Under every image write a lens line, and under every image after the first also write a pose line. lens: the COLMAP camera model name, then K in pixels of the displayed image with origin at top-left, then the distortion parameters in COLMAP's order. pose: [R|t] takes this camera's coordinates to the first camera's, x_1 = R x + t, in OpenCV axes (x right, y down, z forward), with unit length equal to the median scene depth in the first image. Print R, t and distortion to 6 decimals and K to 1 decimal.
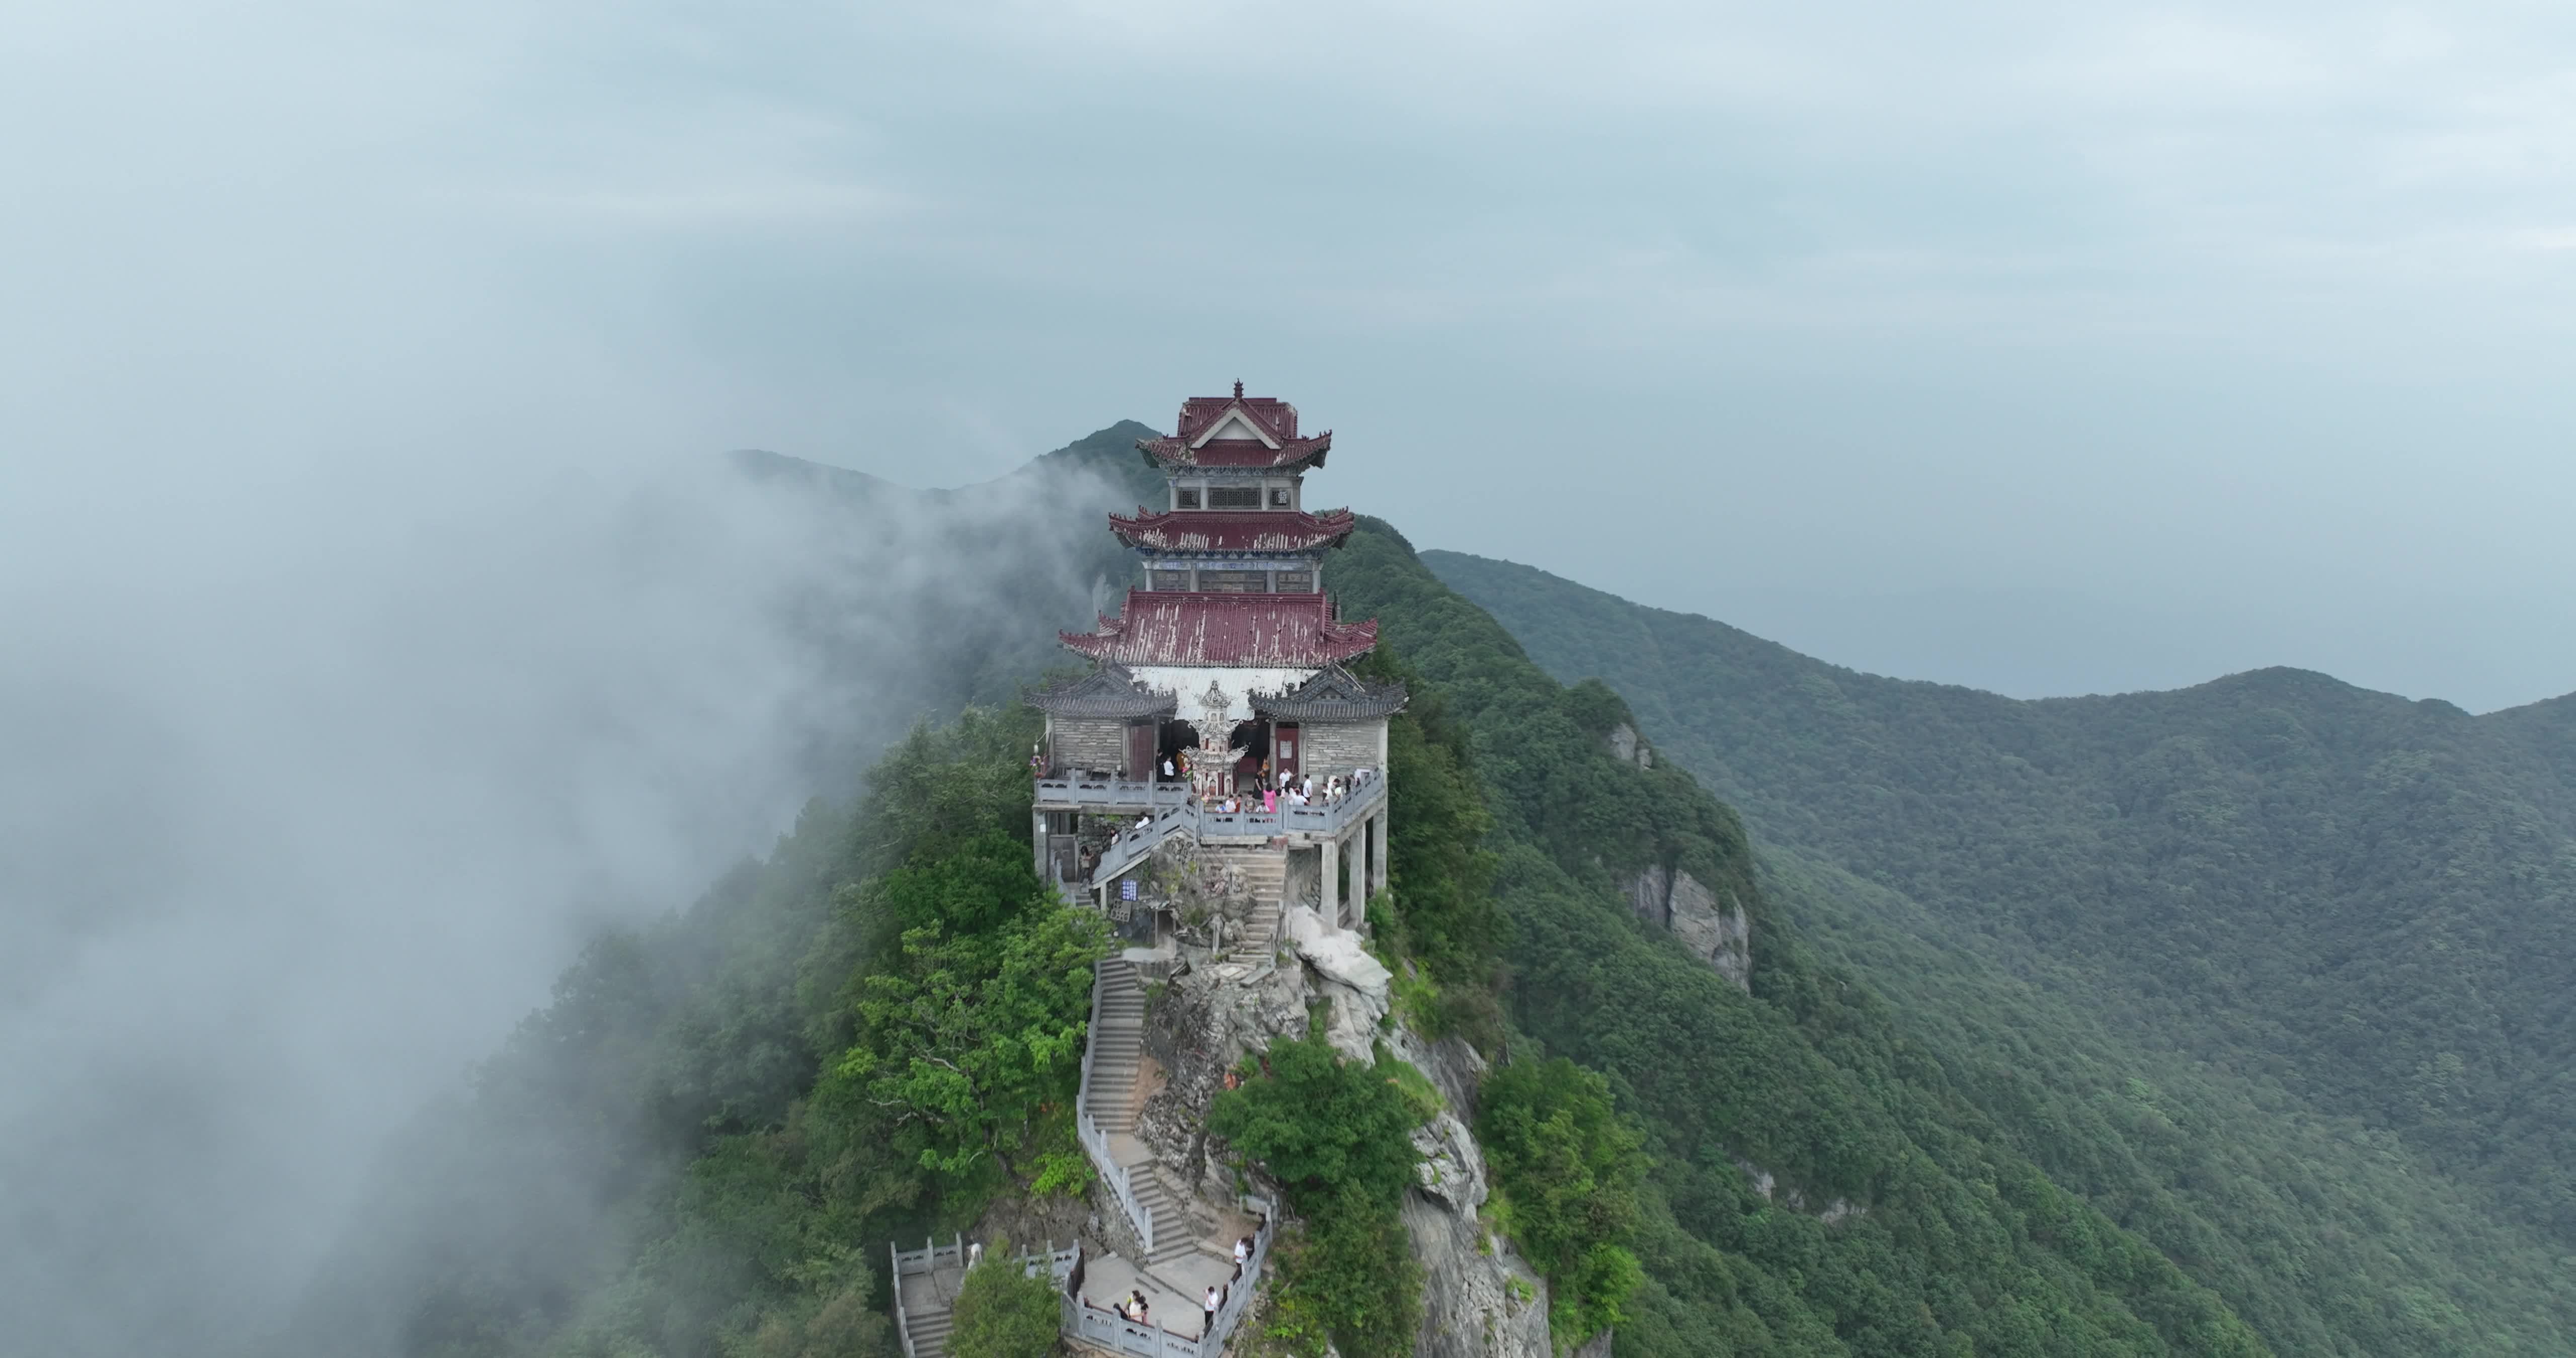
lens RADIAL K [[1592.5, 0, 1267.8], [0, 1592.5, 673.0], [0, 0, 1]] dist [-0.187770, 0.032720]
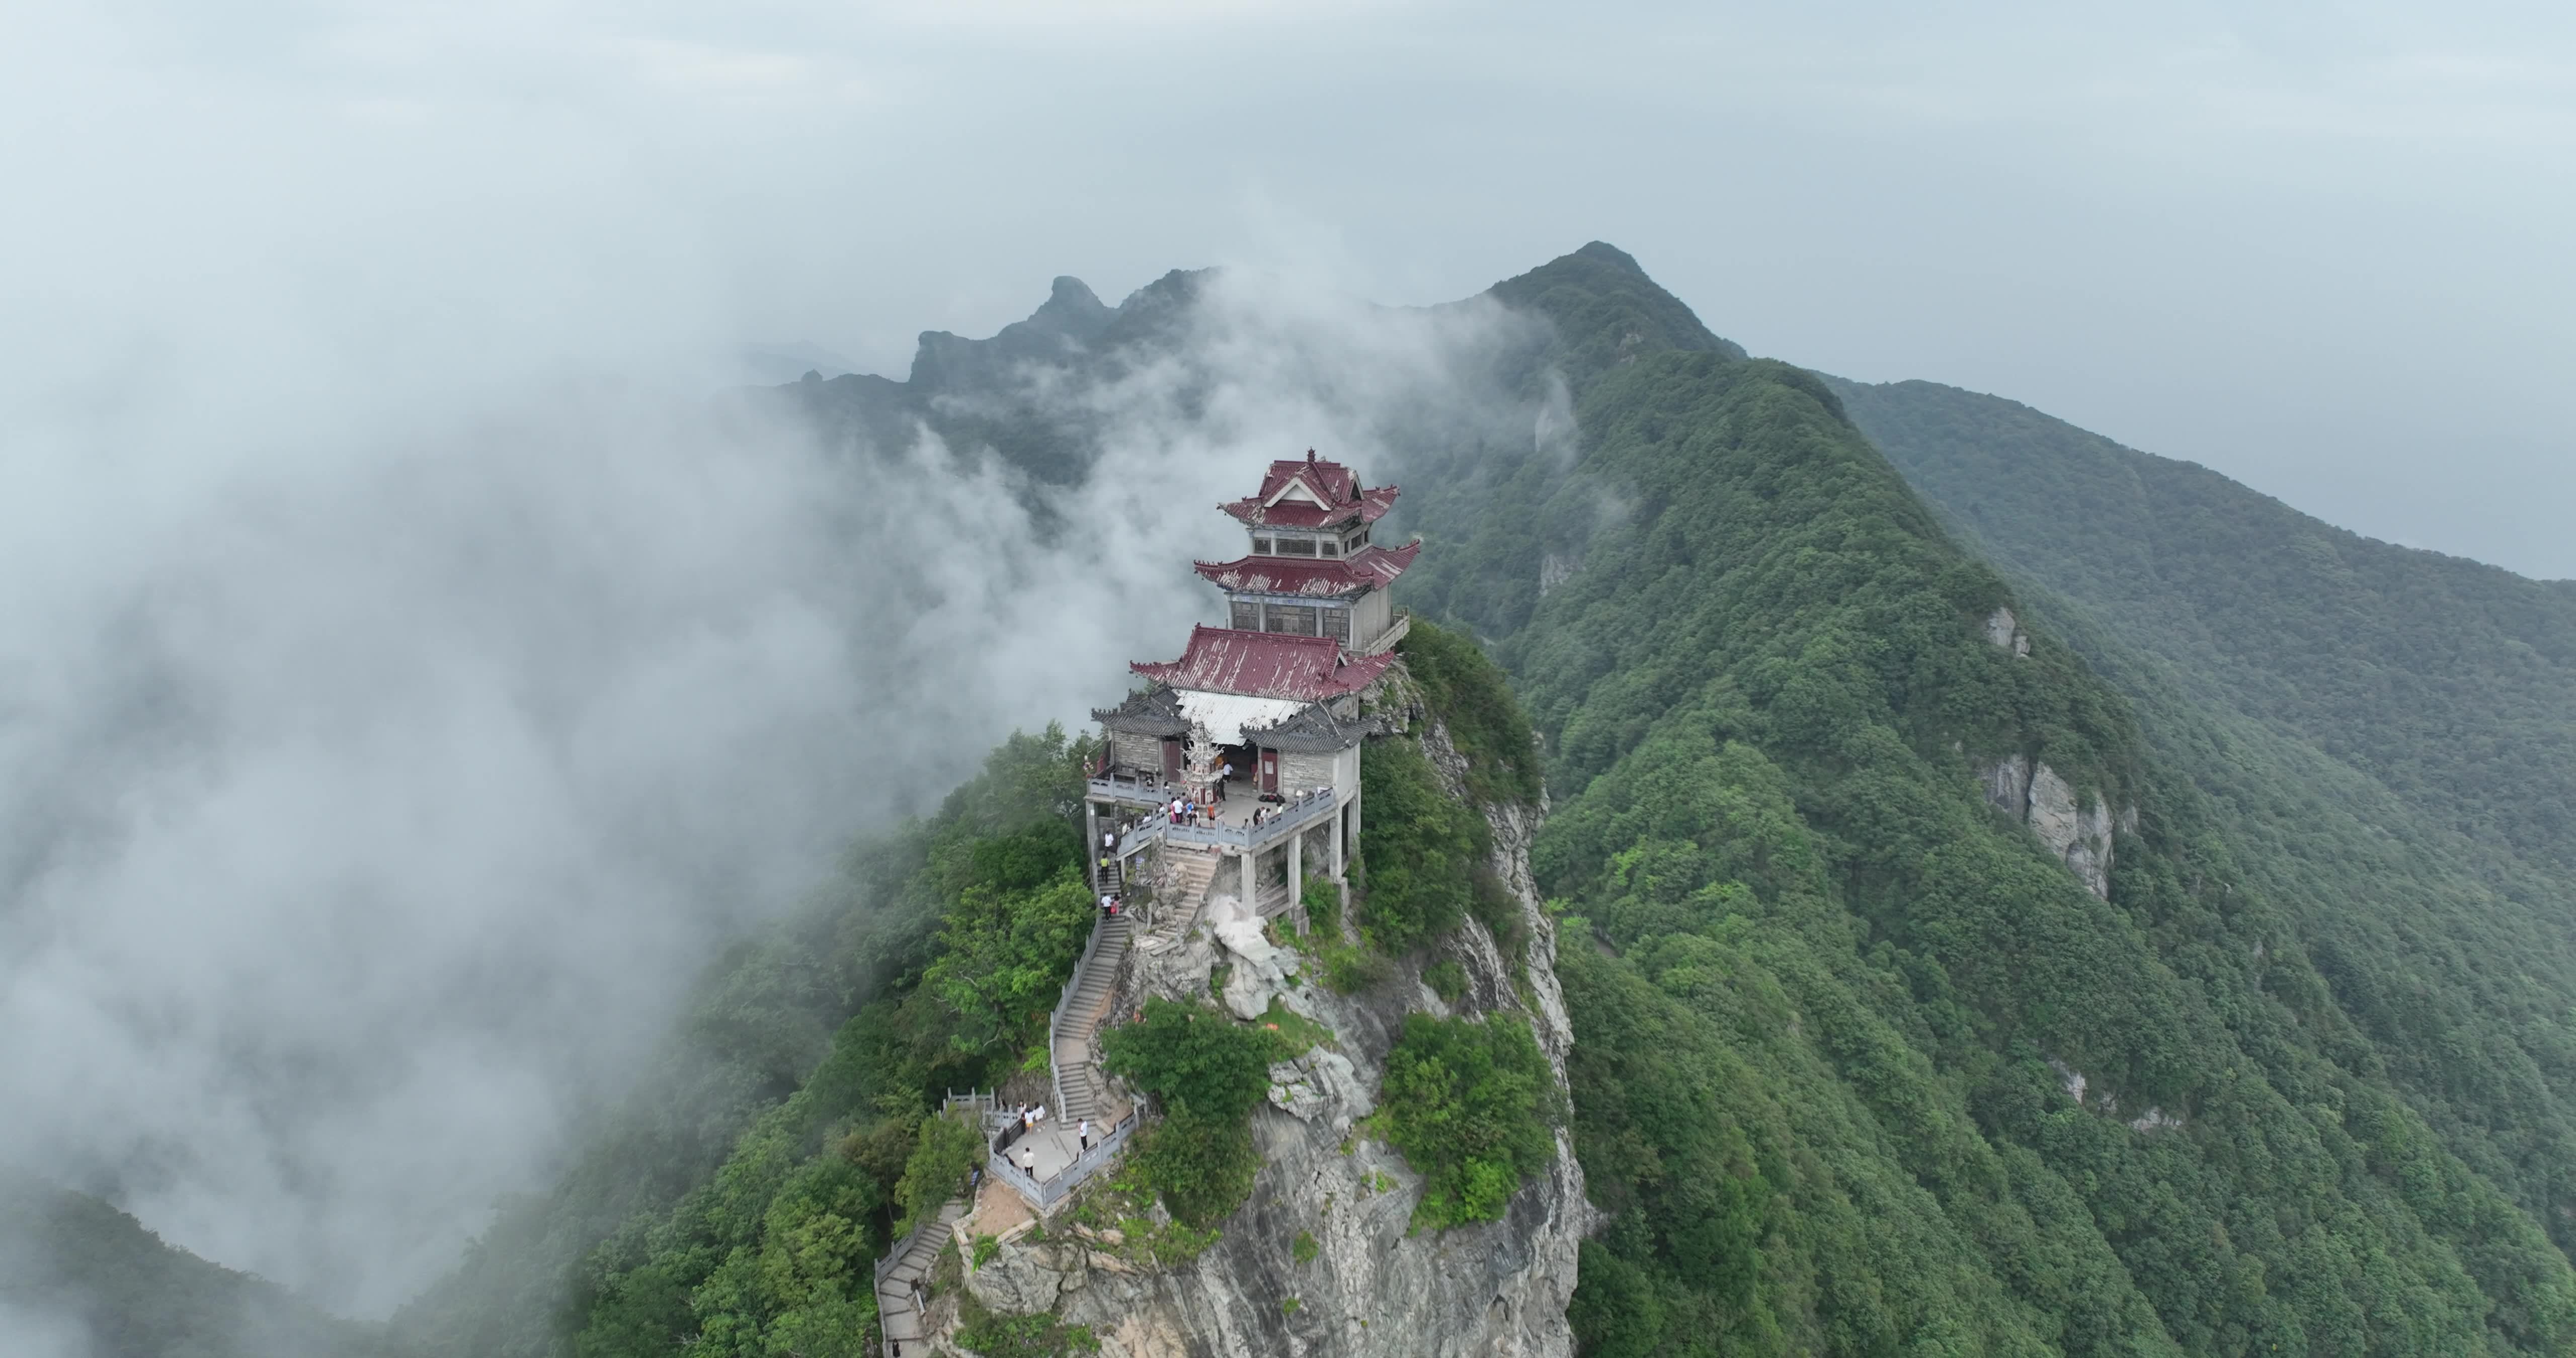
lens RADIAL K [[1597.5, 0, 1285.8], [0, 1597.5, 670.4], [0, 0, 1]] dist [-0.185666, 0.032002]
pose [[0.956176, 0.064883, -0.285512, 0.041593], [-0.029845, 0.991657, 0.125402, -0.020882], [0.291266, -0.111385, 0.950135, -0.028188]]
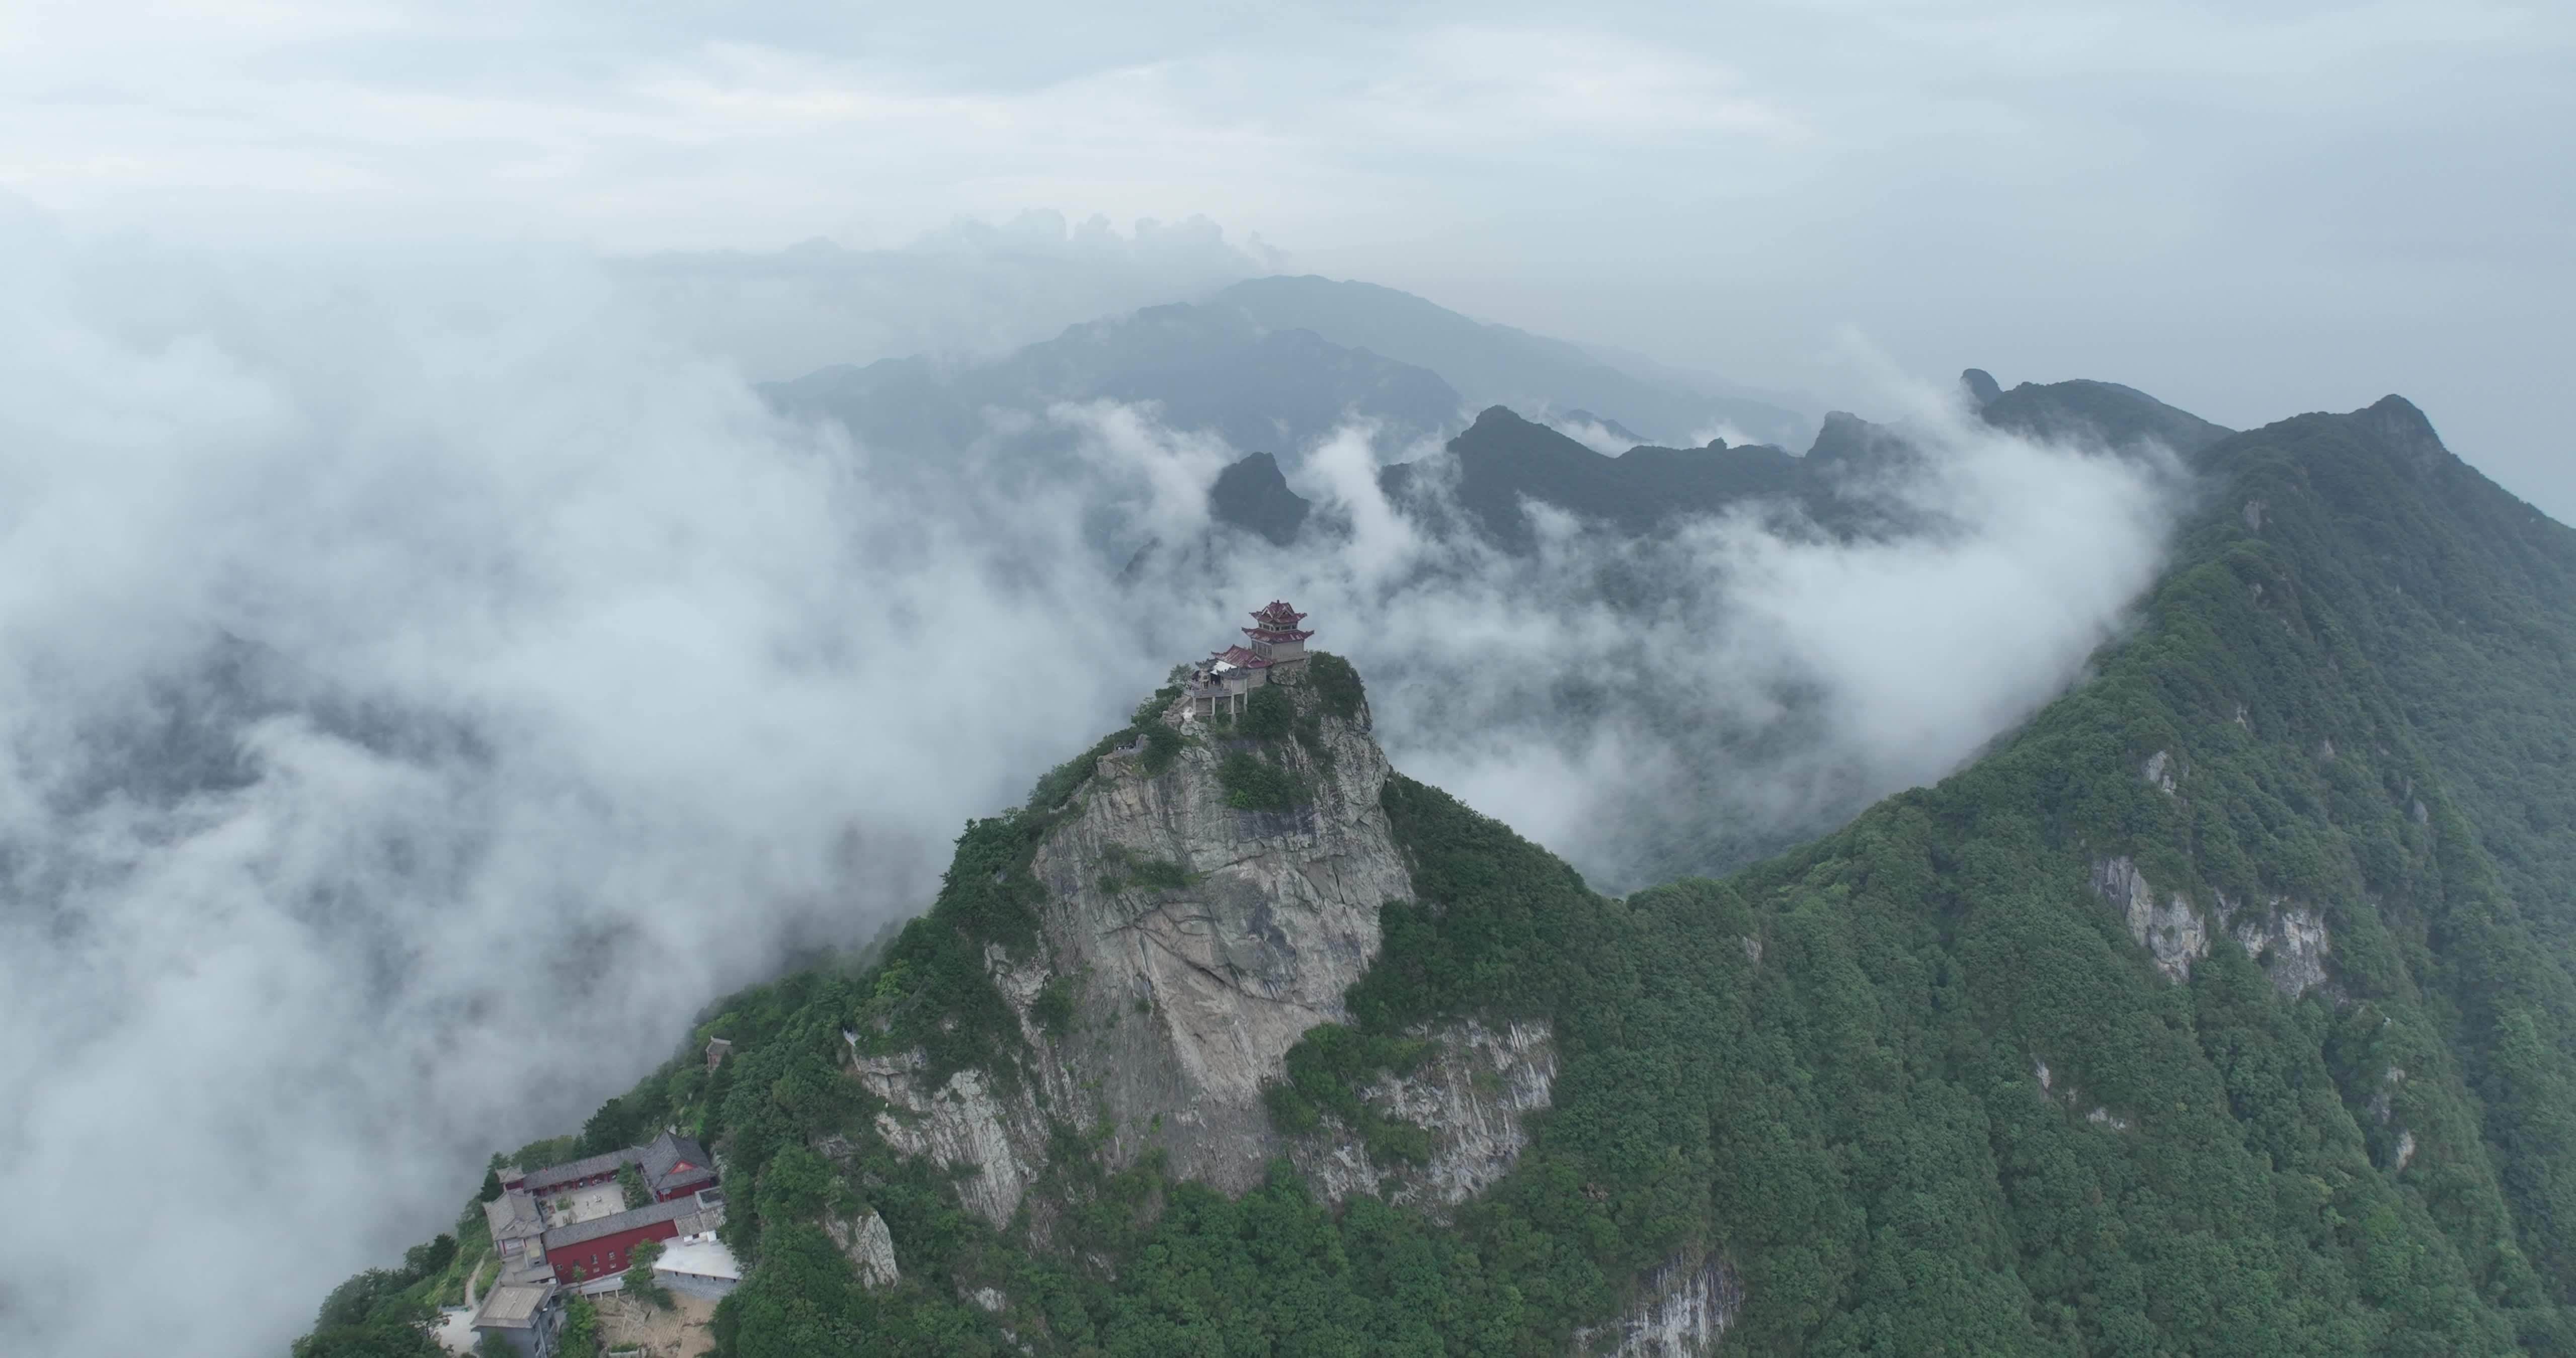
lens RADIAL K [[1597.5, 0, 1285.8], [0, 1597.5, 670.4], [0, 0, 1]] dist [-0.185666, 0.032002]
pose [[0.607815, 0.183091, -0.772683, 0.425755], [-0.113251, 0.983096, 0.143862, -0.078001], [0.785961, 0.000066, 0.618276, -0.211371]]
